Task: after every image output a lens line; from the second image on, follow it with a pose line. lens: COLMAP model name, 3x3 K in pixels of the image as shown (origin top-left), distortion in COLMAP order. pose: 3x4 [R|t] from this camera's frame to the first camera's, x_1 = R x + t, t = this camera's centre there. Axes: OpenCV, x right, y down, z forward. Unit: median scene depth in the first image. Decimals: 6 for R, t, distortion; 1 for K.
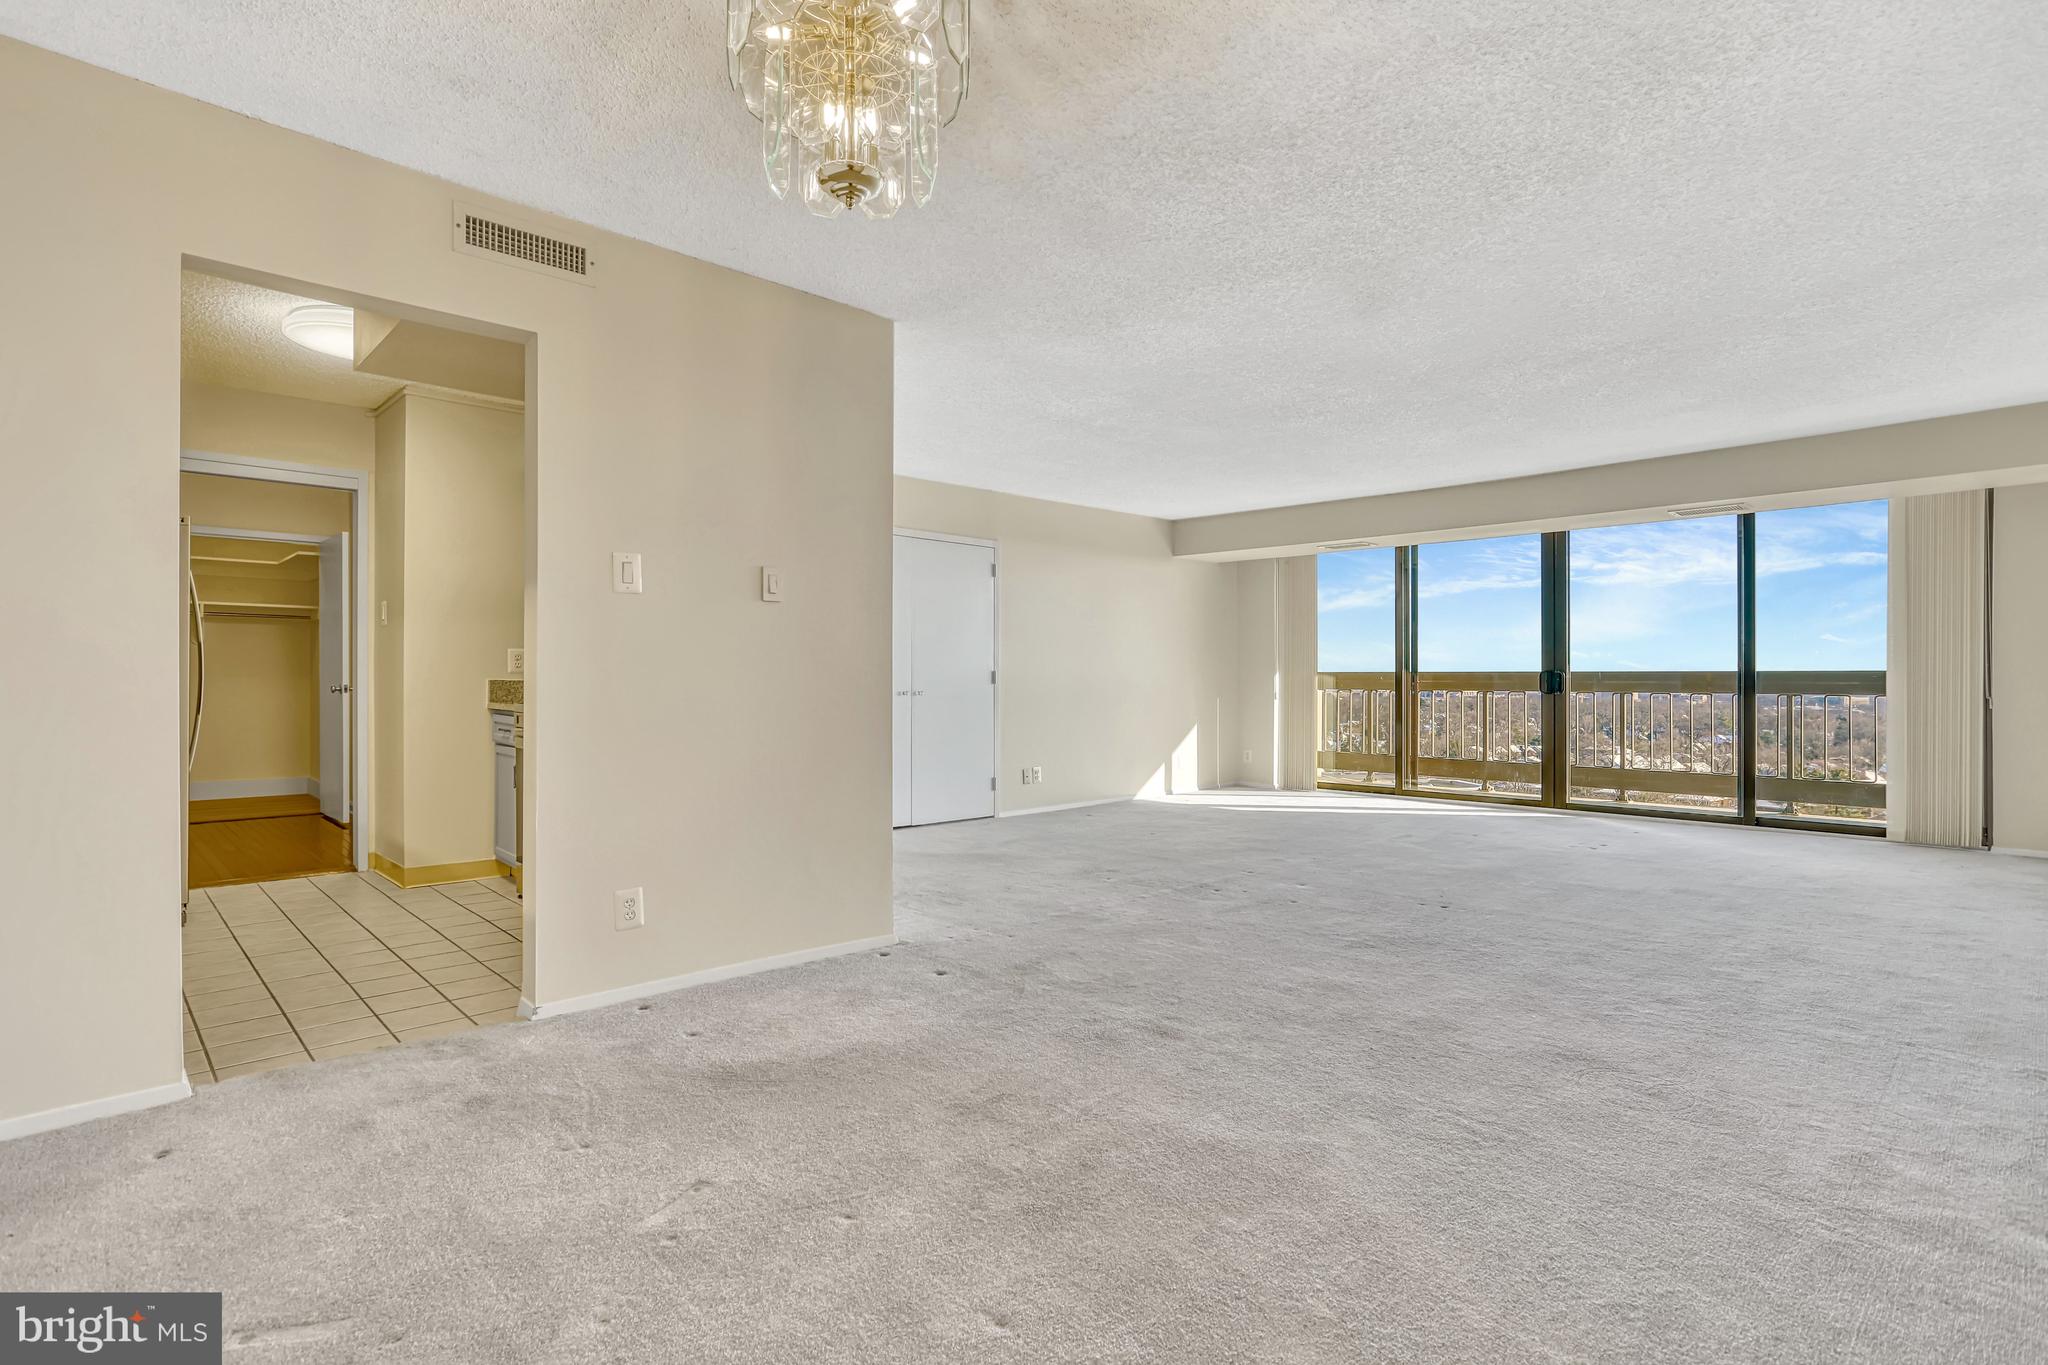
lens RADIAL K [[1054.8, 0, 1018.6], [0, 1054.8, 689.8], [0, 0, 1]] dist [-0.000725, 0.064366]
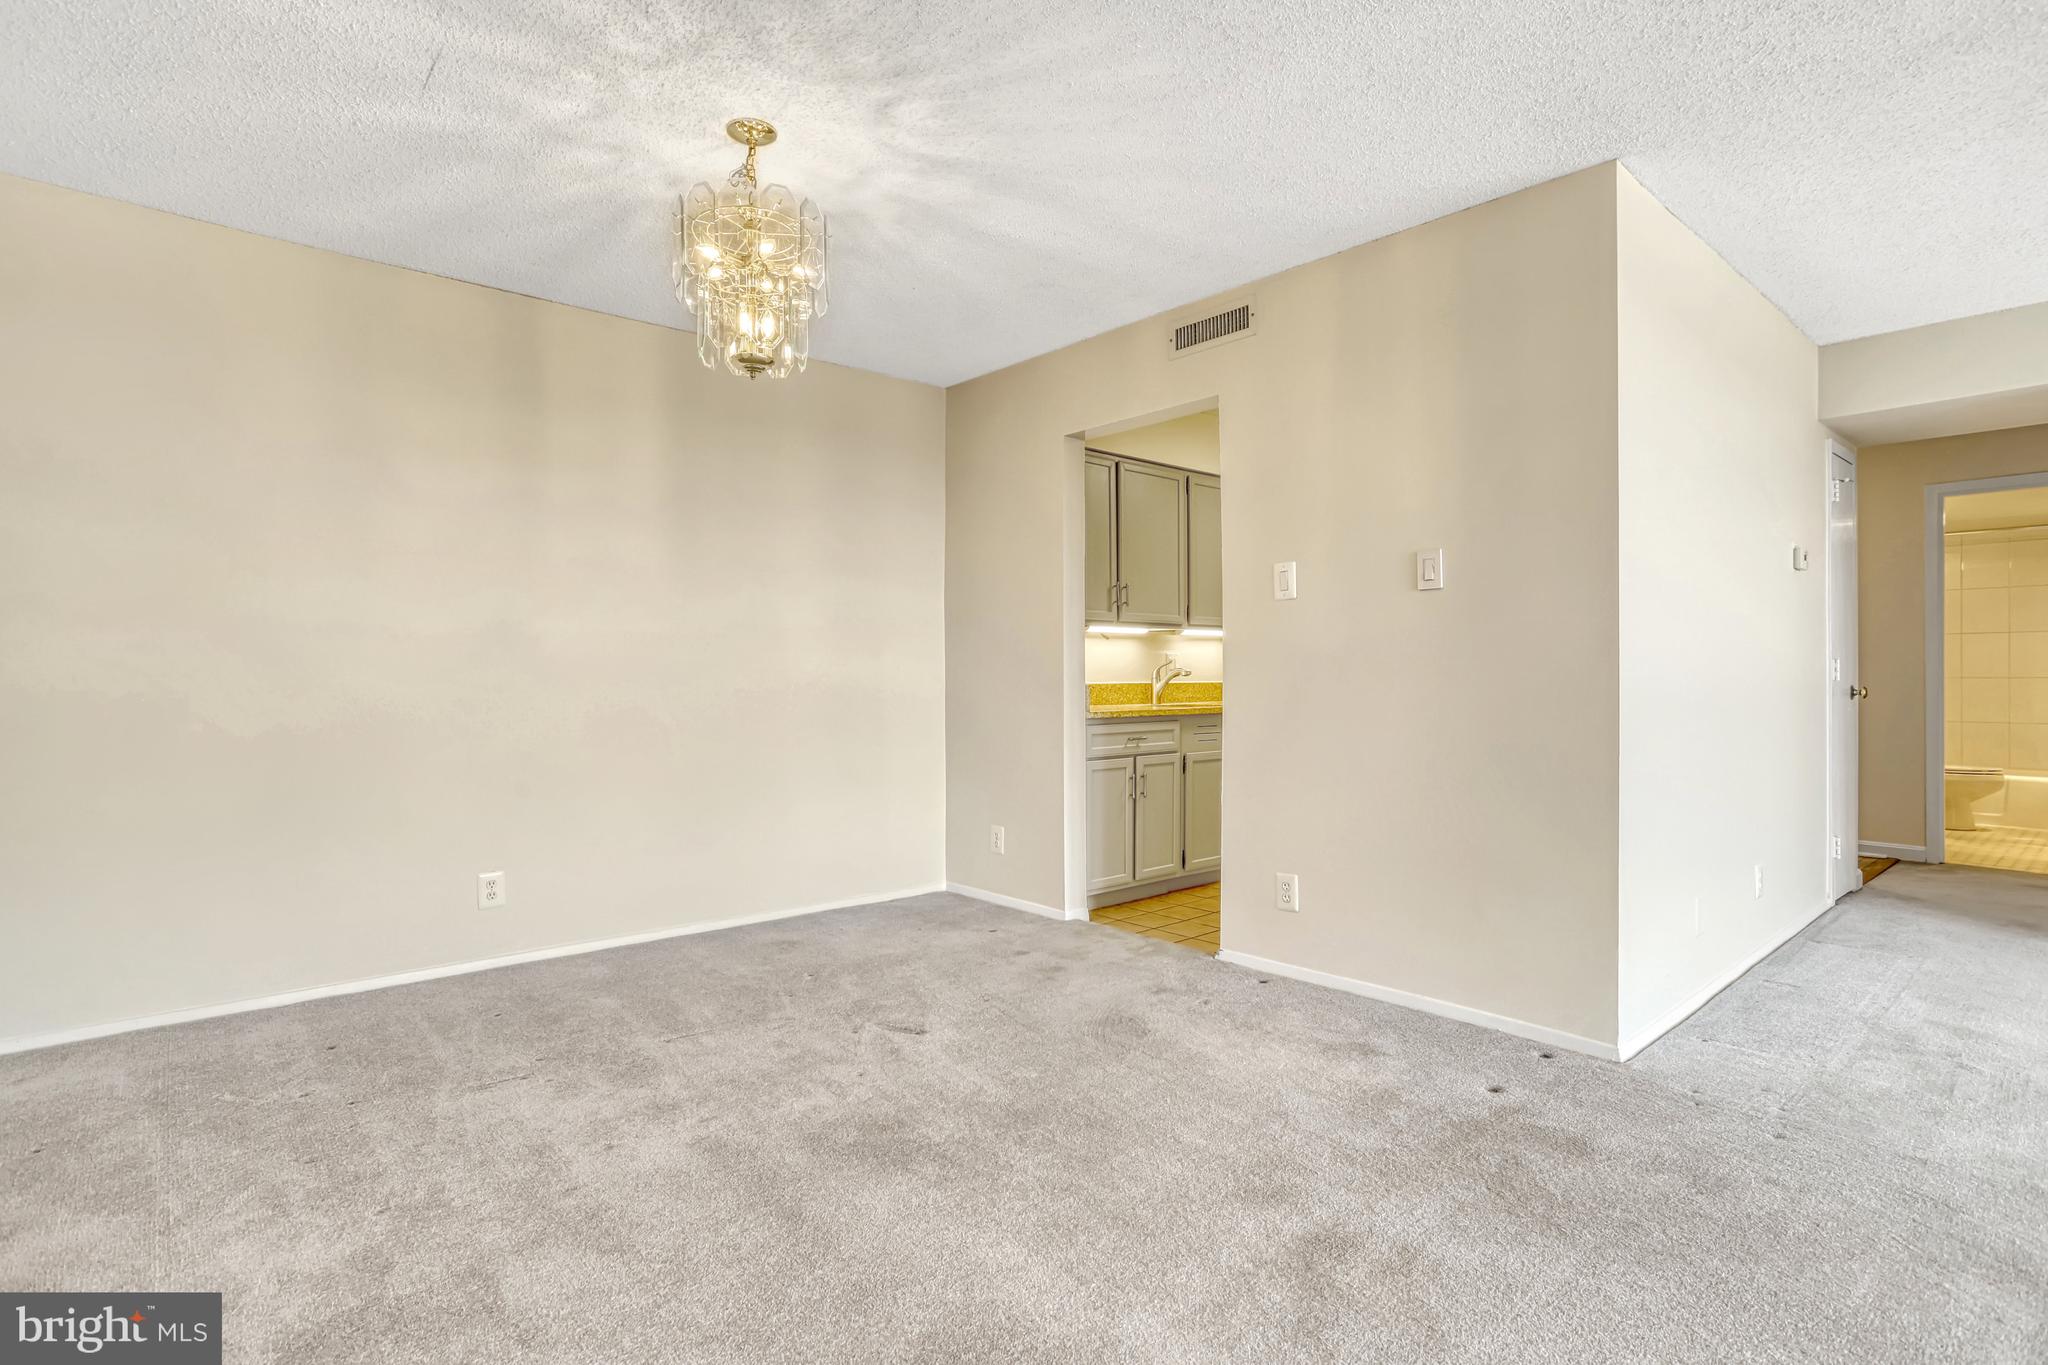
lens RADIAL K [[1054.8, 0, 1018.6], [0, 1054.8, 689.8], [0, 0, 1]] dist [-0.000725, 0.064366]
pose [[-0.040424, 0.009346, -0.999139, 0.475277], [-0.007314, 0.999927, 0.009650, -0.005084], [0.999156, 0.007698, -0.040353, 0.509548]]
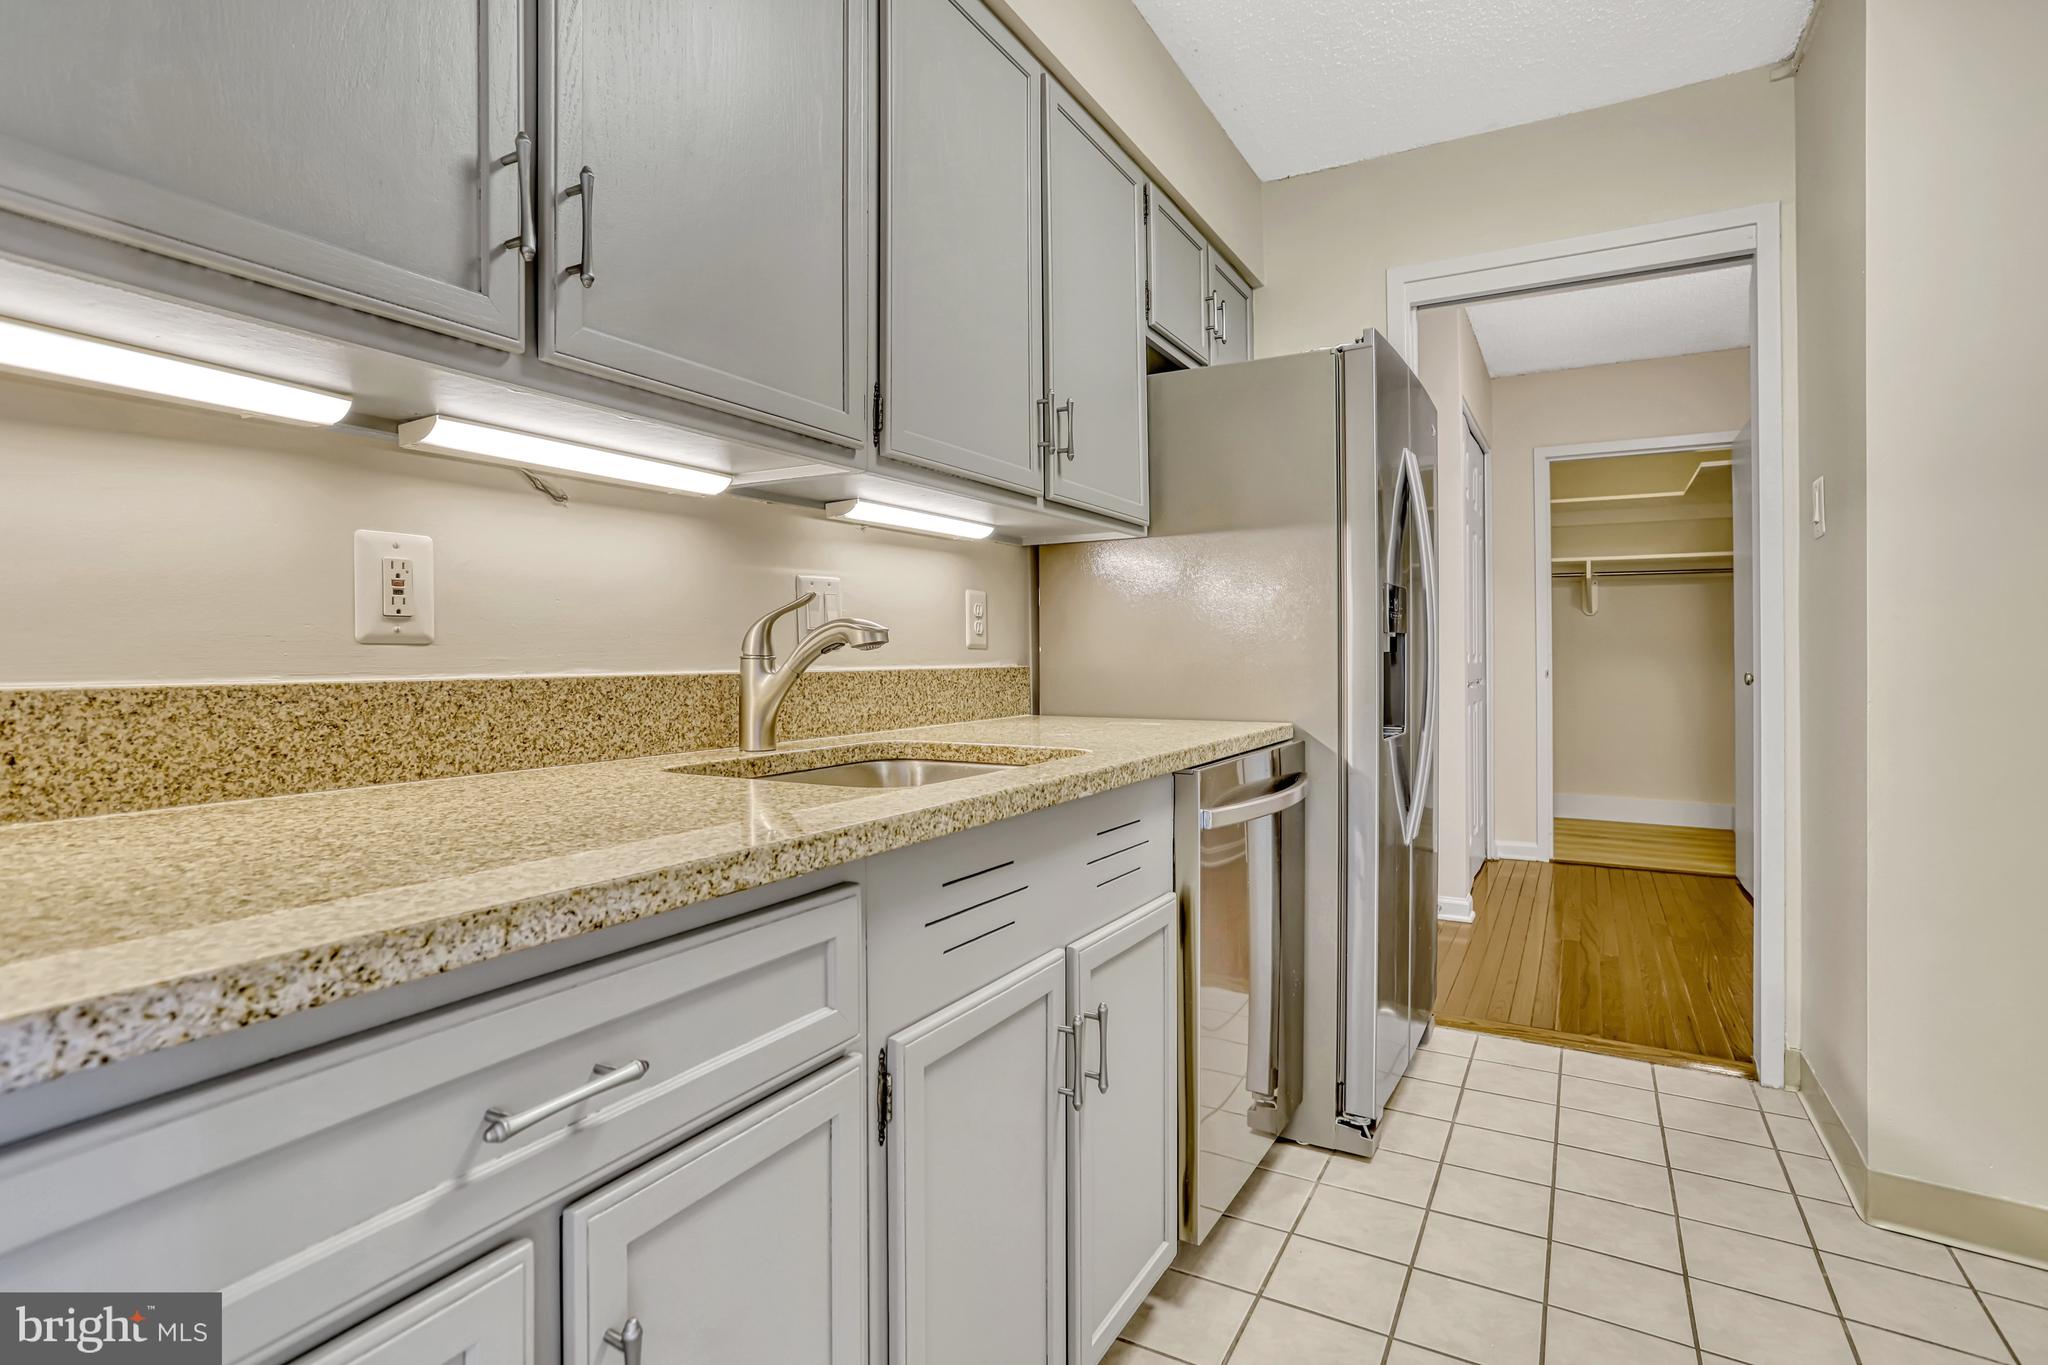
lens RADIAL K [[973.6, 0, 1030.9], [0, 973.6, 656.9], [0, 0, 1]] dist [0.000882, 0.001883]
pose [[0.322774, -0.002656, -0.946472, -0.338110], [-0.009035, 0.999942, -0.005887, -0.006436], [0.946433, 0.010451, 0.322731, 0.592211]]
